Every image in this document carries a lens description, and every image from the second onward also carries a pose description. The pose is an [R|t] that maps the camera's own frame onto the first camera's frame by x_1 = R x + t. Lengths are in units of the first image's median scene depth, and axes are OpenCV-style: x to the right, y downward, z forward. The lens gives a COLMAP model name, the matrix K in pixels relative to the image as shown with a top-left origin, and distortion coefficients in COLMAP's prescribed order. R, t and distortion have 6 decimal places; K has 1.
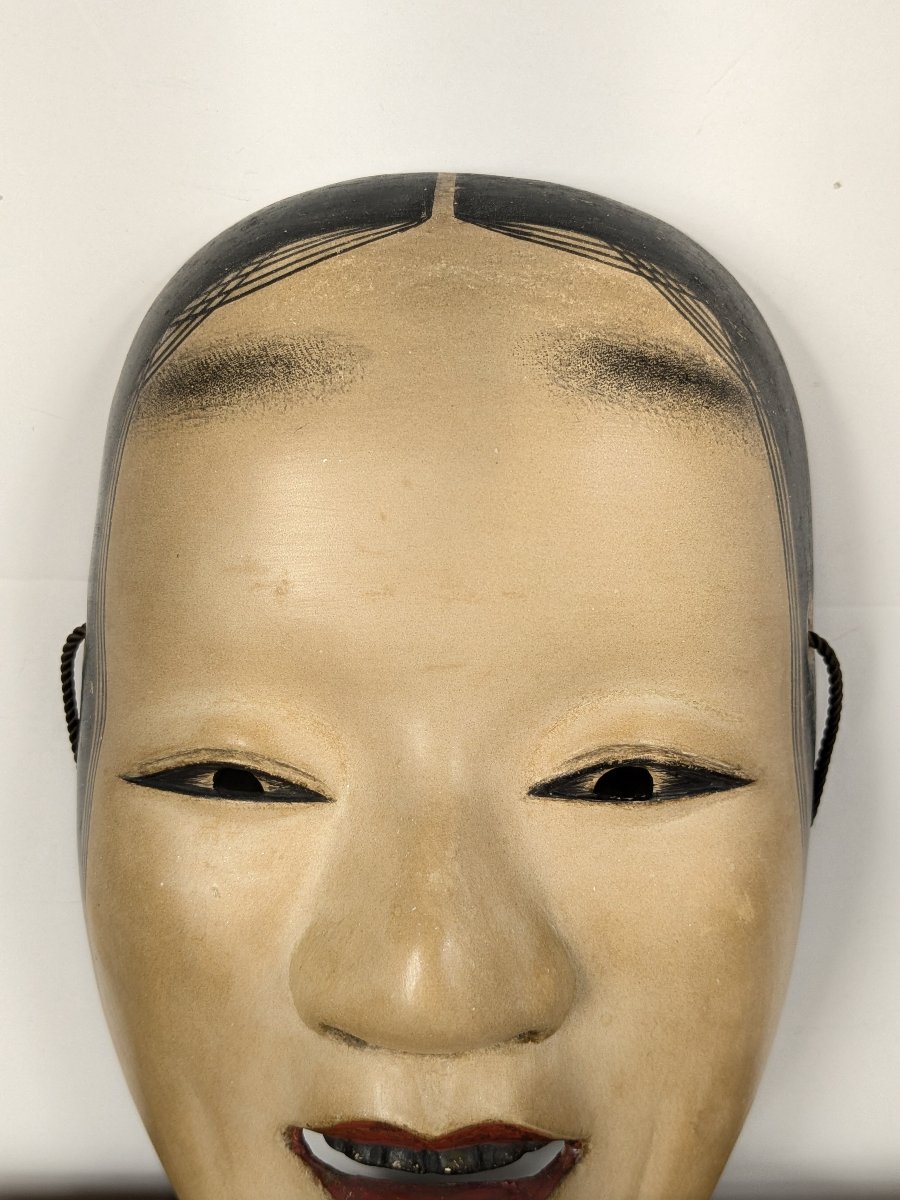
lens RADIAL K [[1472.8, 0, 456.7], [0, 1472.8, 613.7], [0, 0, 1]] dist [0.135051, -0.607413]
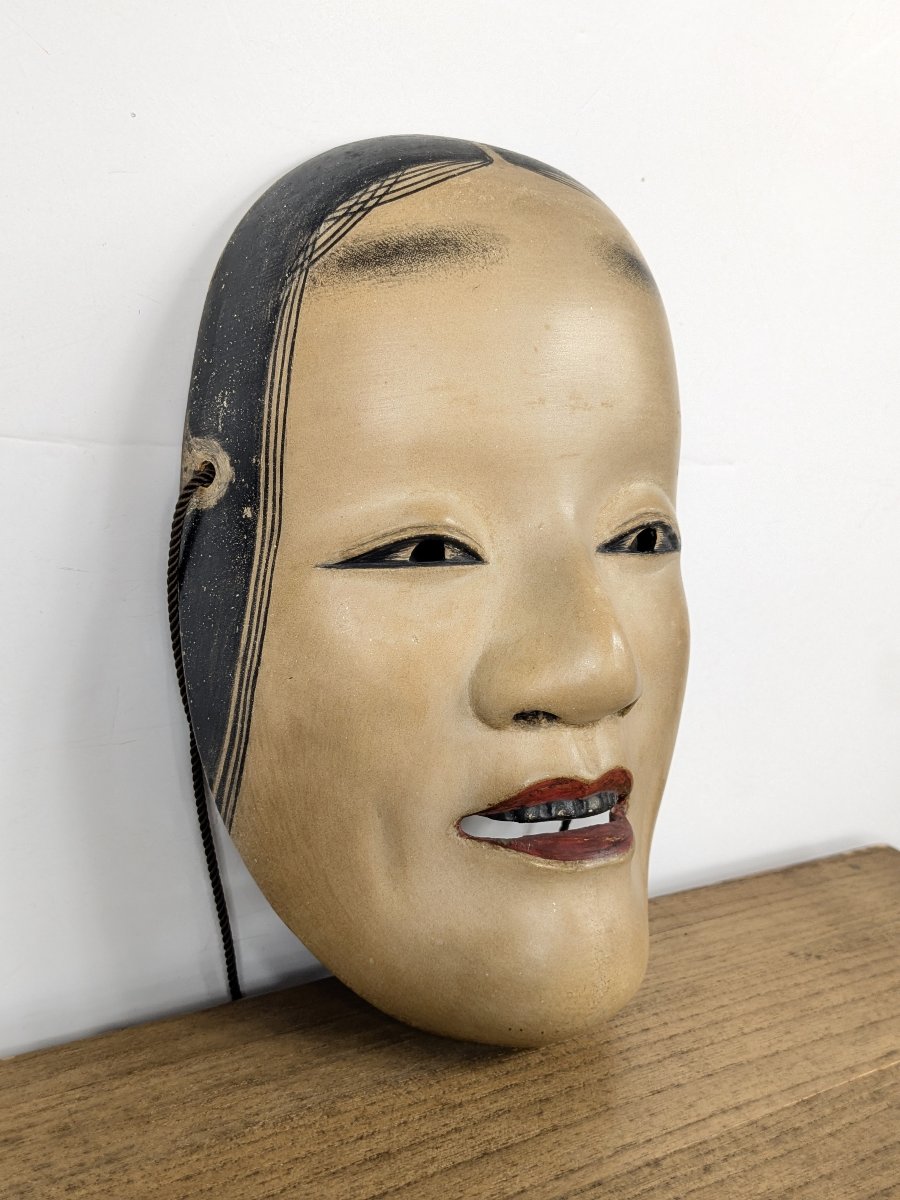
lens RADIAL K [[1460.3, 0, 469.8], [0, 1460.3, 618.8], [0, 0, 1]] dist [0.123327, -0.457770]
pose [[0.807949, -0.066465, 0.585491, -0.905839], [0.122329, 0.990890, -0.056322, 0.254145], [-0.576414, 0.117128, 0.808720, -0.095819]]
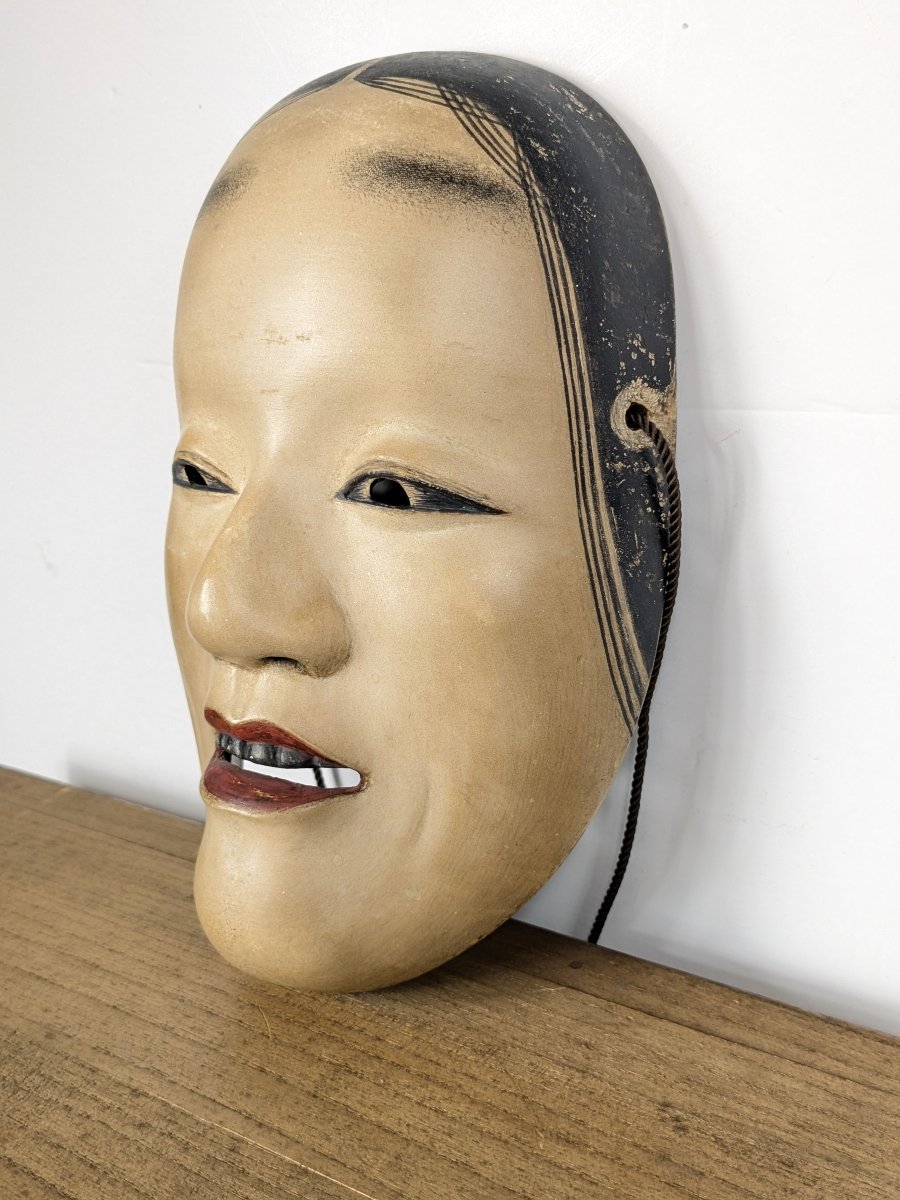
lens RADIAL K [[1458.1, 0, 444.0], [0, 1458.1, 593.2], [0, 0, 1]] dist [0.113810, -0.406606]
pose [[0.775301, 0.109704, -0.621992, 0.964193], [-0.136478, 0.990632, 0.004606, 0.188791], [0.616670, 0.081318, 0.783010, 0.021069]]
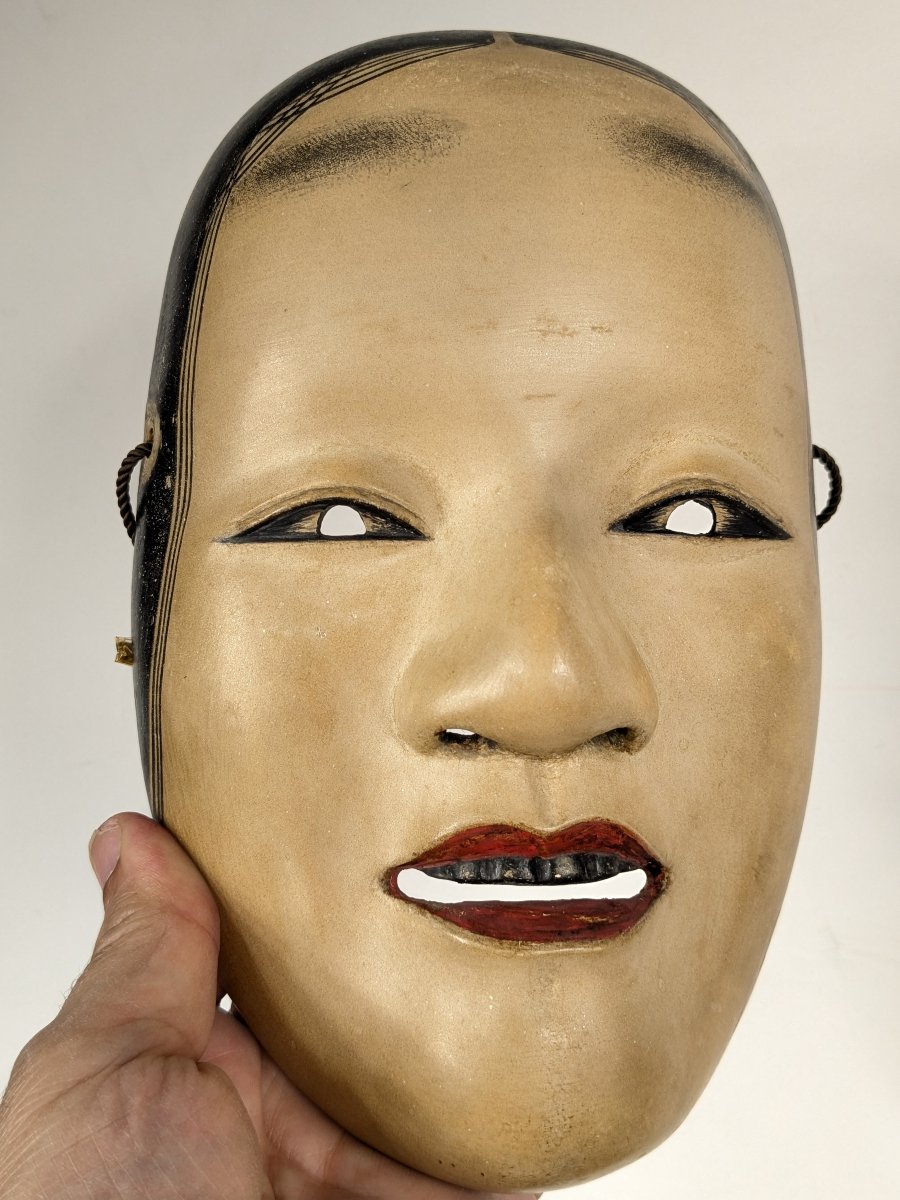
lens RADIAL K [[1472.8, 0, 456.7], [0, 1472.8, 613.7], [0, 0, 1]] dist [0.135051, -0.607413]
pose [[0.985745, -0.014996, 0.167576, -0.245865], [0.044437, 0.983857, -0.173353, 0.366781], [-0.162272, 0.178328, 0.970498, -0.033129]]
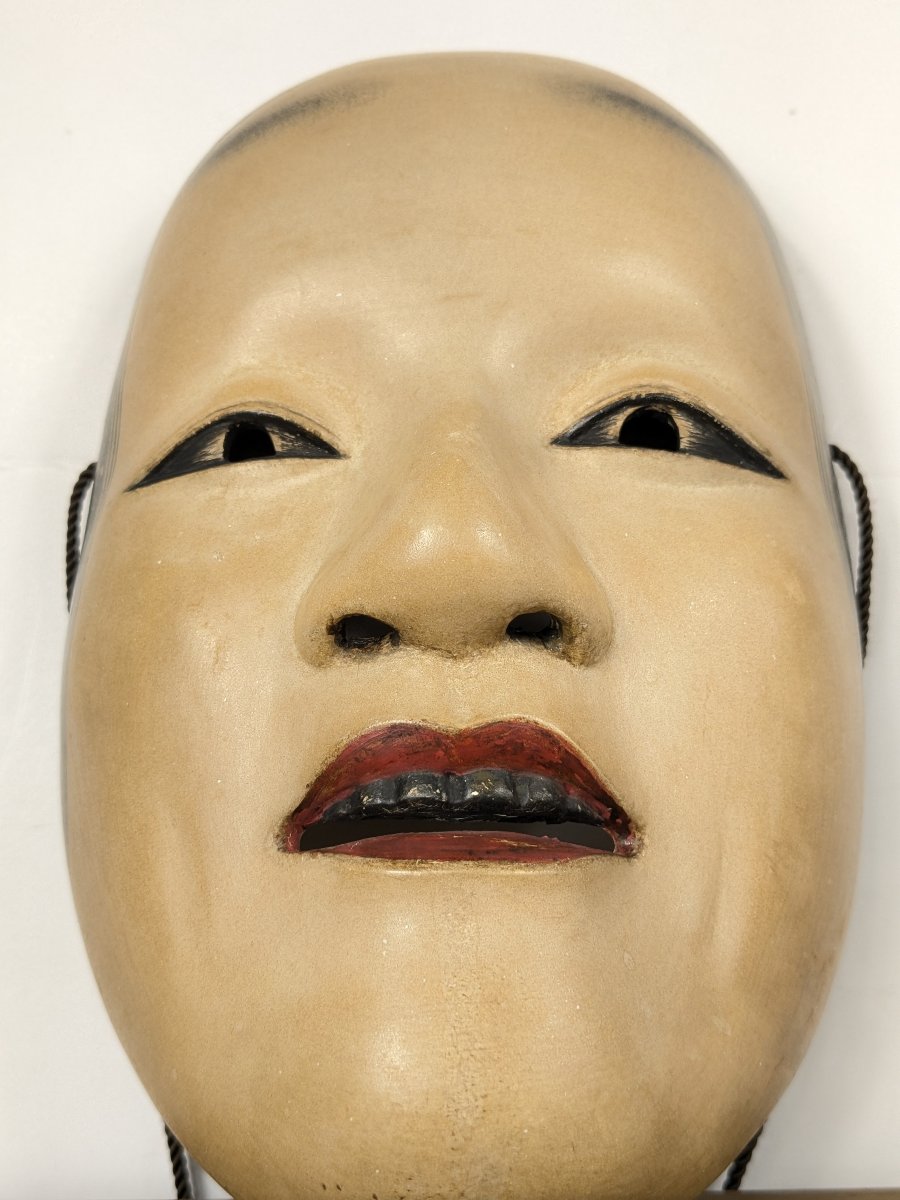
lens RADIAL K [[1494.5, 0, 450.0], [0, 1494.5, 600.0], [0, 0, 1]] dist [0.131424, -0.613396]
pose [[0.999893, -0.014560, -0.001119, -0.017252], [0.011733, 0.846669, -0.531991, 0.723081], [0.008693, 0.531921, 0.846749, 0.227344]]
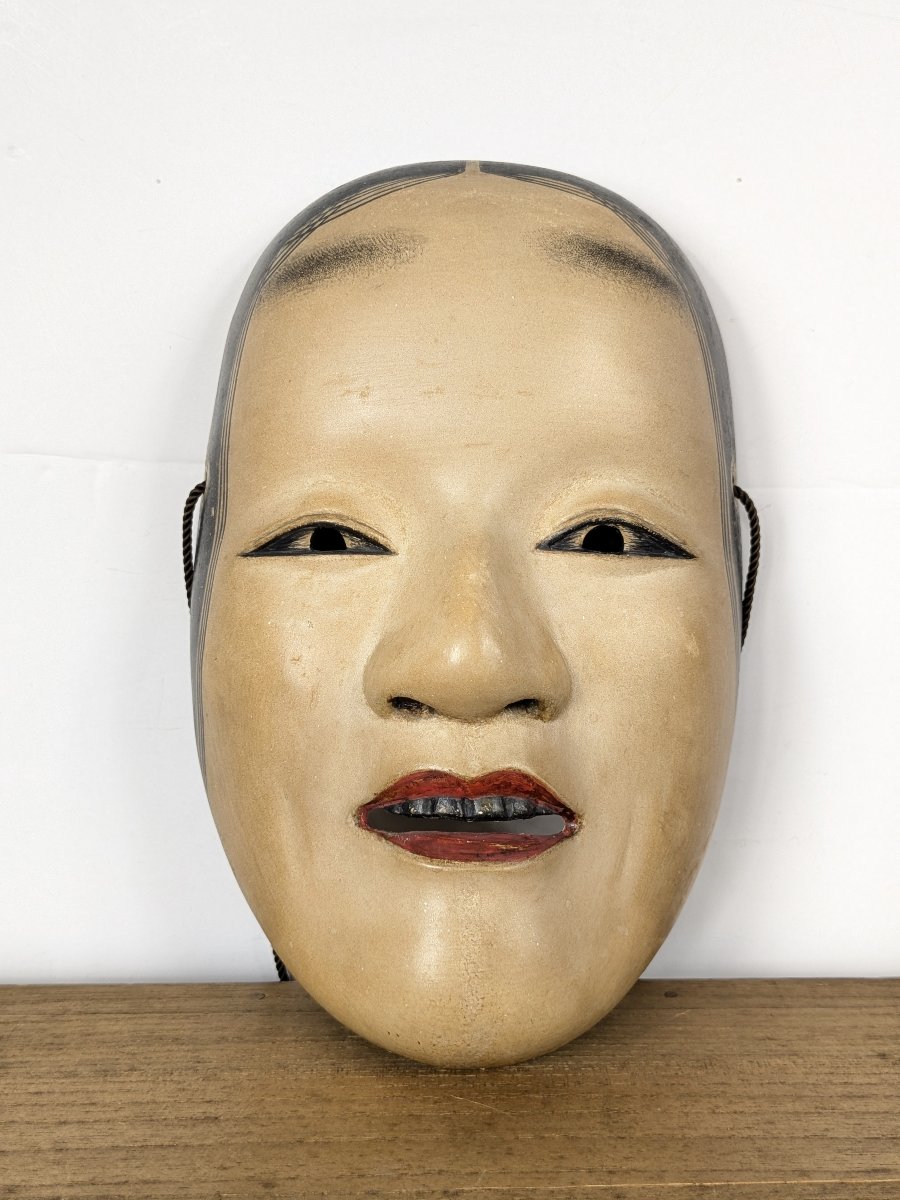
lens RADIAL K [[1460.3, 0, 469.8], [0, 1460.3, 618.8], [0, 0, 1]] dist [0.123327, -0.457770]
pose [[0.999411, 0.002605, 0.034212, -0.061249], [0.004694, 0.977358, -0.211541, 0.479701], [-0.033988, 0.211577, 0.976770, -0.341000]]
